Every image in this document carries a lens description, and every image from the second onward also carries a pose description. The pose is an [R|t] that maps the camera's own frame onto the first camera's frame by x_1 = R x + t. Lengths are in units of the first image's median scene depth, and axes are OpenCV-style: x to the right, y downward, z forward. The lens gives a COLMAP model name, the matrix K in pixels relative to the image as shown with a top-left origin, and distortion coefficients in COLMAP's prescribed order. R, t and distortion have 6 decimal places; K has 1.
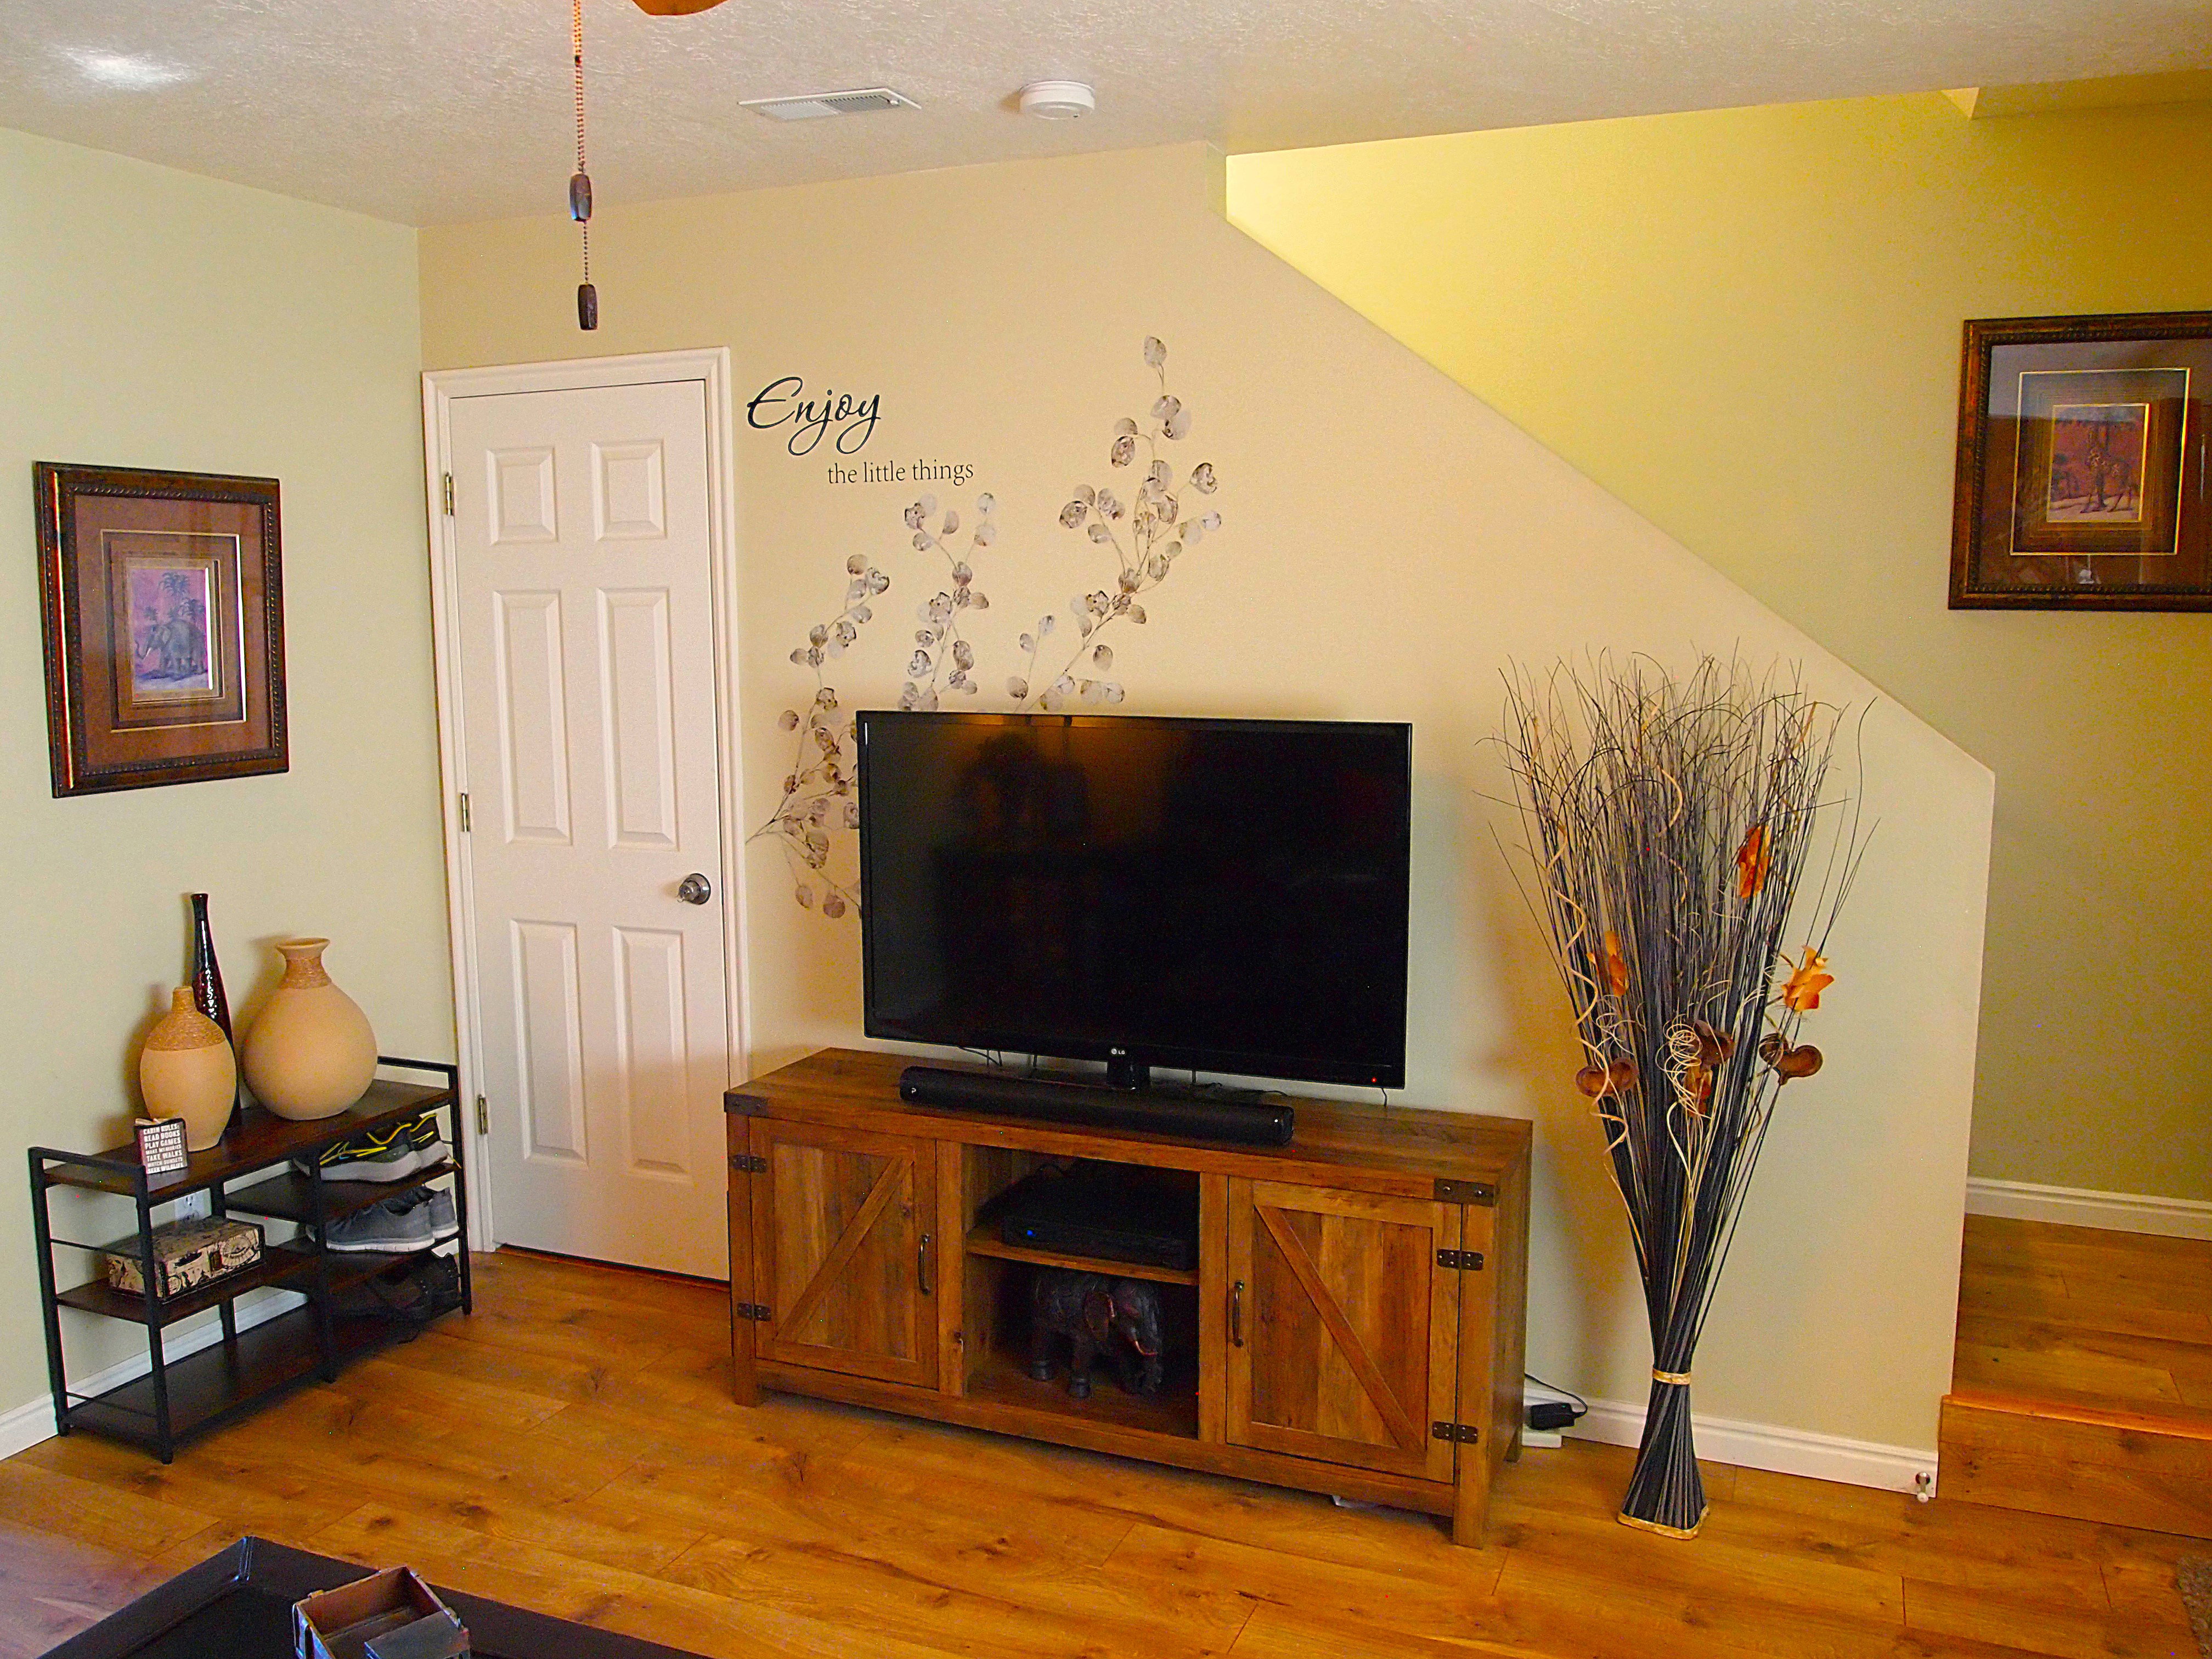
lens RADIAL K [[1786.5, 0, 1106.0], [0, 1786.5, 829.5], [0, 0, 1]] dist [-0.055096, 0.001247]
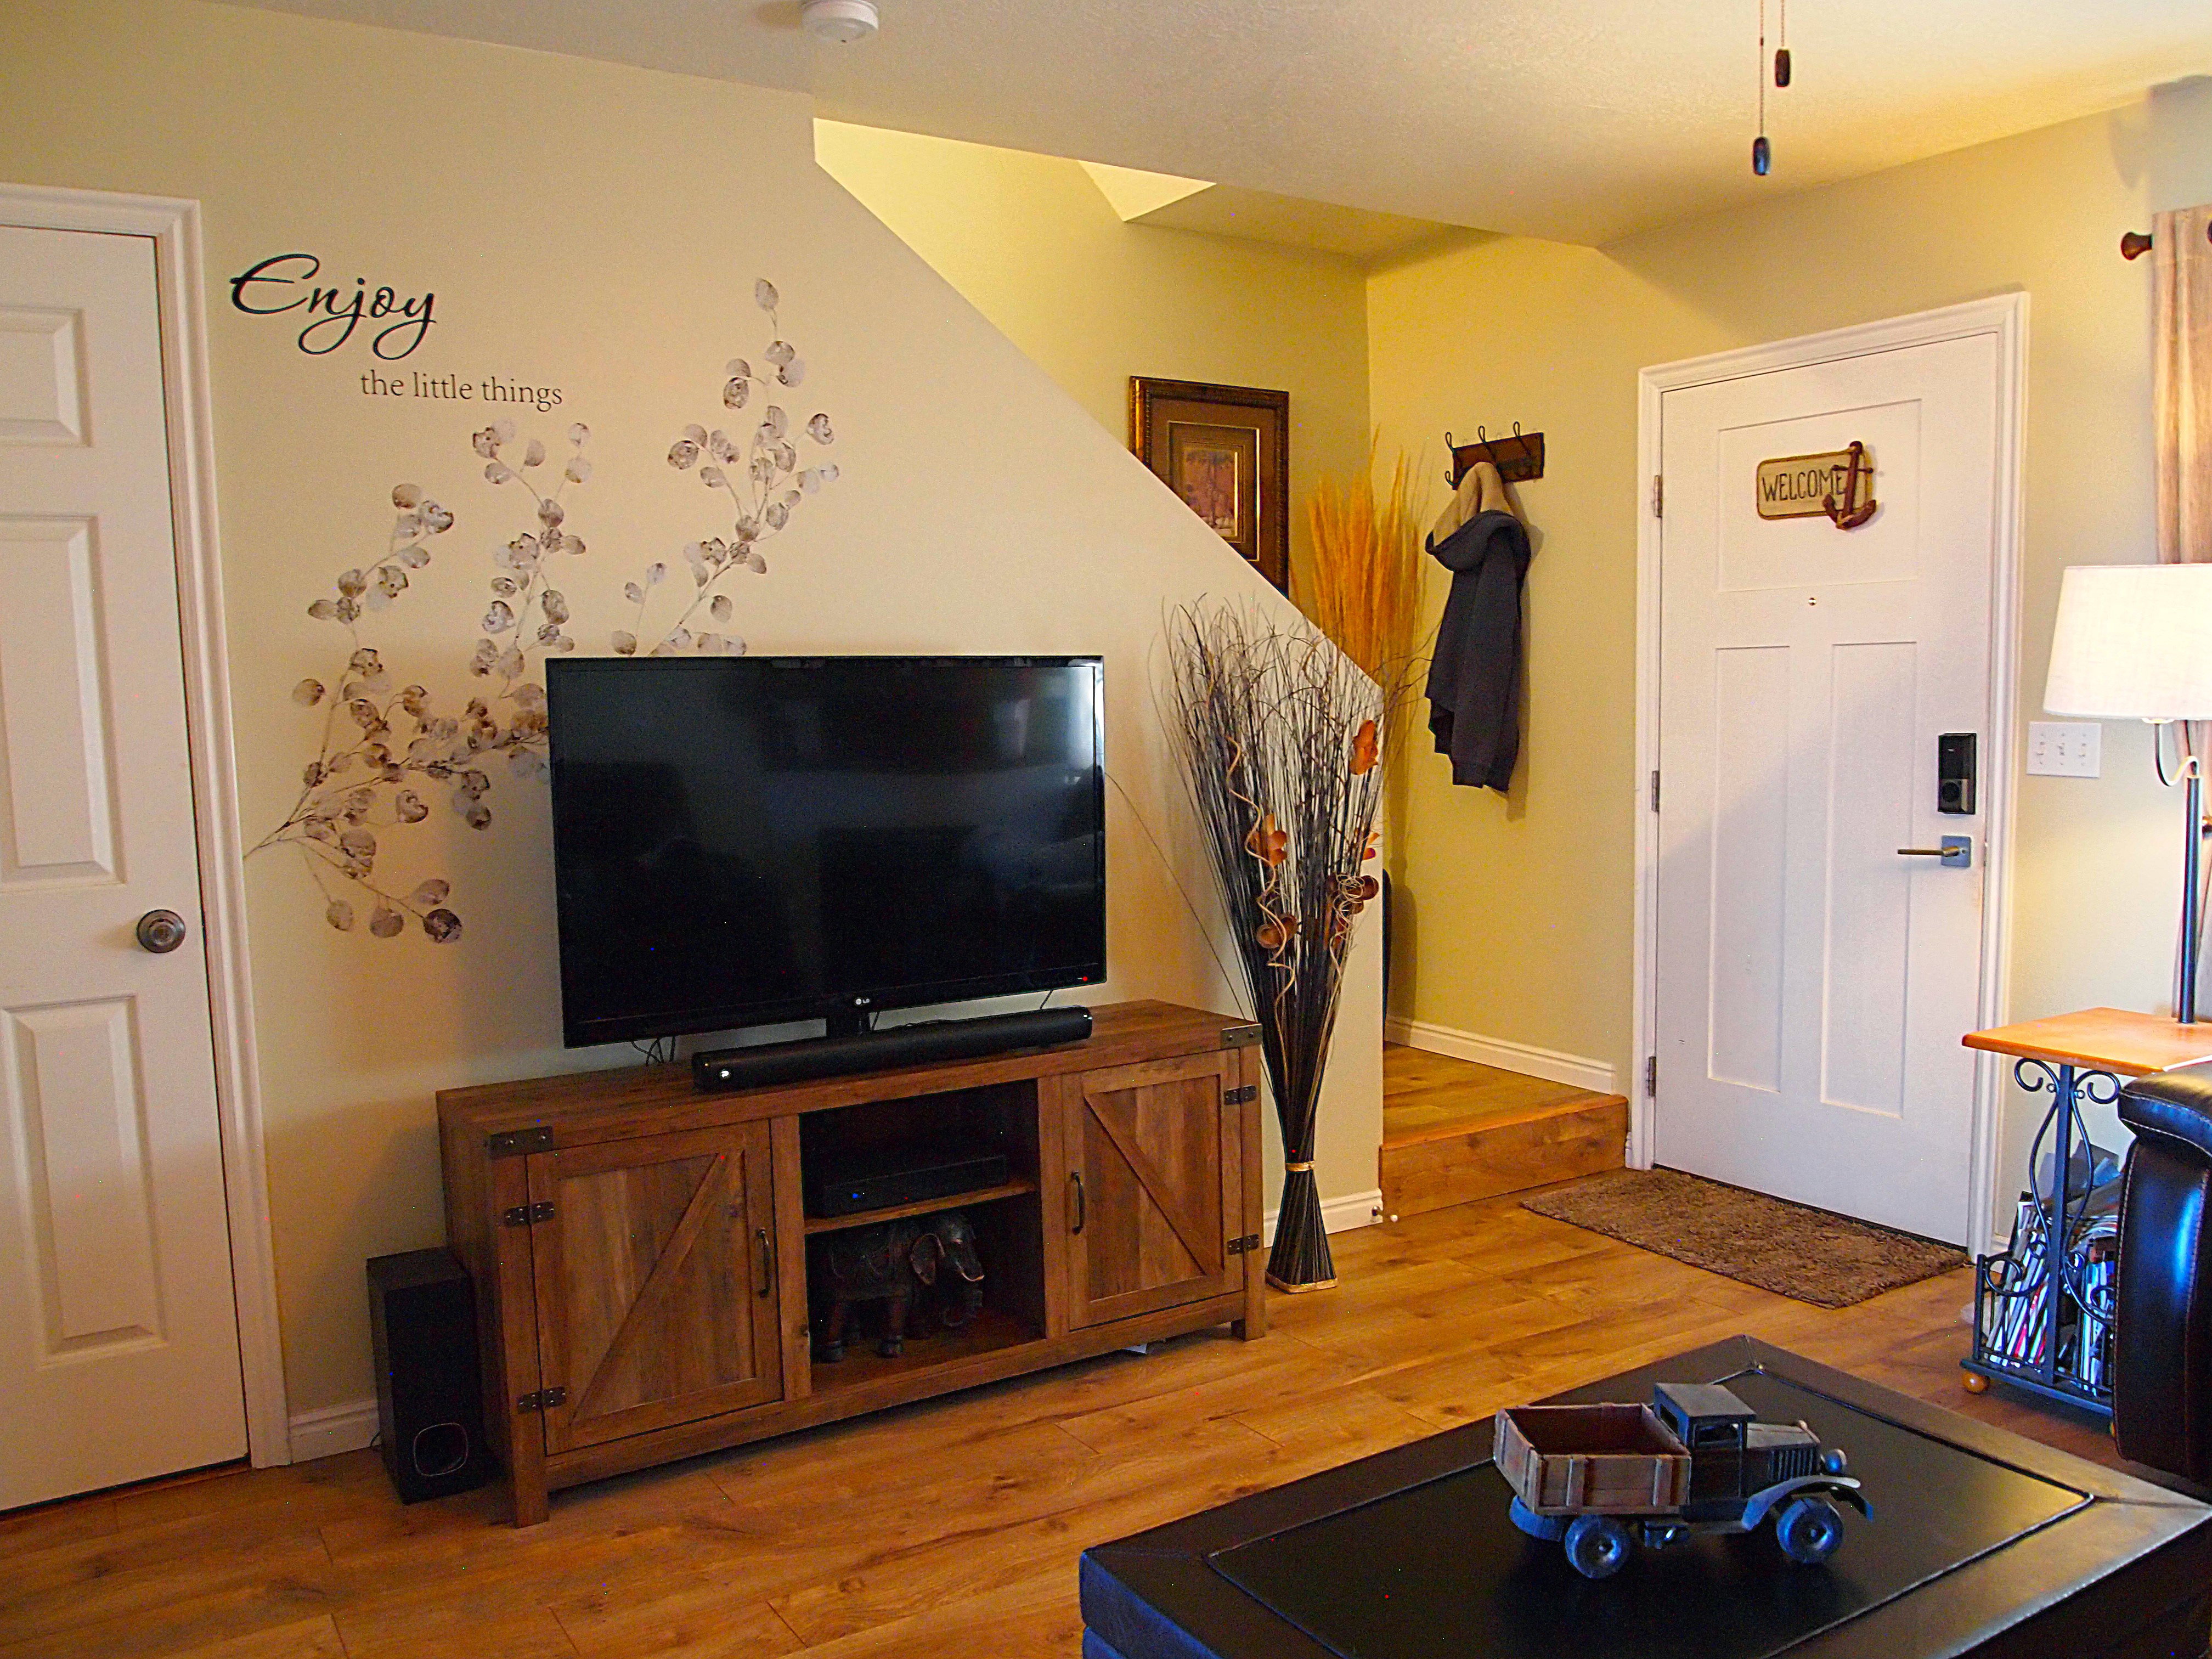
lens RADIAL K [[1802.0, 0, 1109.3], [0, 1802.0, 895.4], [0, 0, 1]] dist [-0.068093, -0.002519]
pose [[0.567854, -0.096139, 0.817496, -0.687357], [0.122856, 0.991930, 0.031314, 0.050587], [-0.813909, 0.082653, 0.575083, 0.305020]]
